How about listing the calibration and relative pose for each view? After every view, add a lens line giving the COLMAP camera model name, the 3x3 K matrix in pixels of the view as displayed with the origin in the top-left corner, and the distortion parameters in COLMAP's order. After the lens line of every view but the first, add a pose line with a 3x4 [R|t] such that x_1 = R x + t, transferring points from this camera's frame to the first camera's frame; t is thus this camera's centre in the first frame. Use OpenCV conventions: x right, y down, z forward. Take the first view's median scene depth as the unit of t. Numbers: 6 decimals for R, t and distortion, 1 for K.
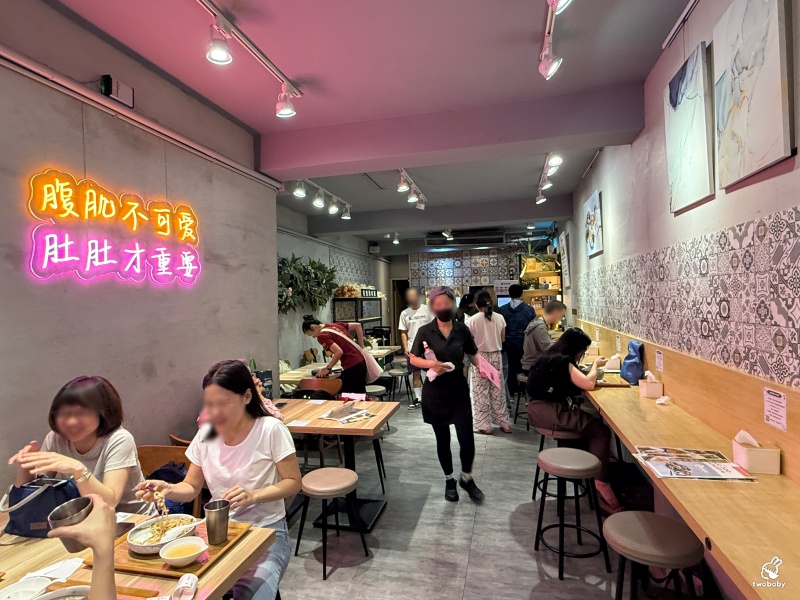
lens RADIAL K [[439.1, 0, 400.0], [0, 439.1, 300.0], [0, 0, 1]] dist [0.000148, -0.000054]
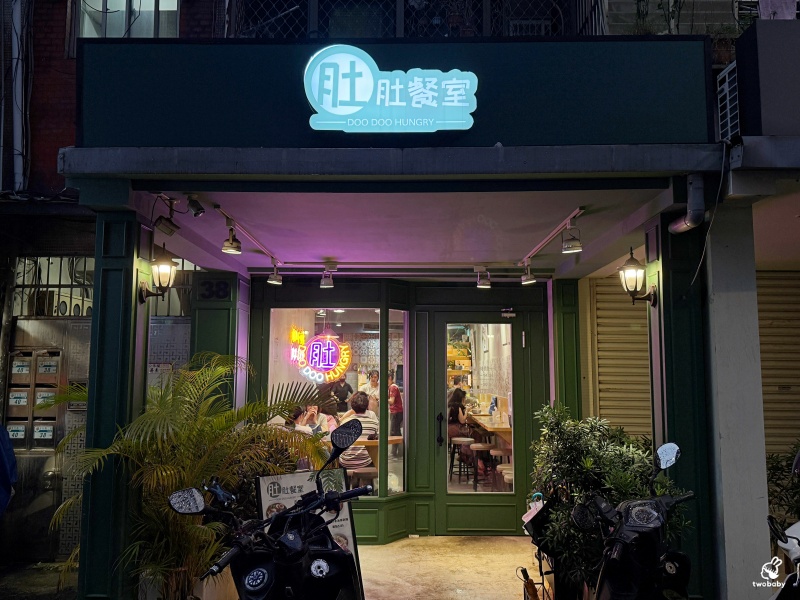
lens RADIAL K [[678.4, 0, 400.0], [0, 678.4, 300.0], [0, 0, 1]] dist [0.000976, 0.000045]
pose [[0.975107, 0.054073, 0.215042, -0.293807], [-0.029056, 0.992607, -0.117840, 0.012379], [-0.219824, 0.108658, 0.969469, -0.963293]]
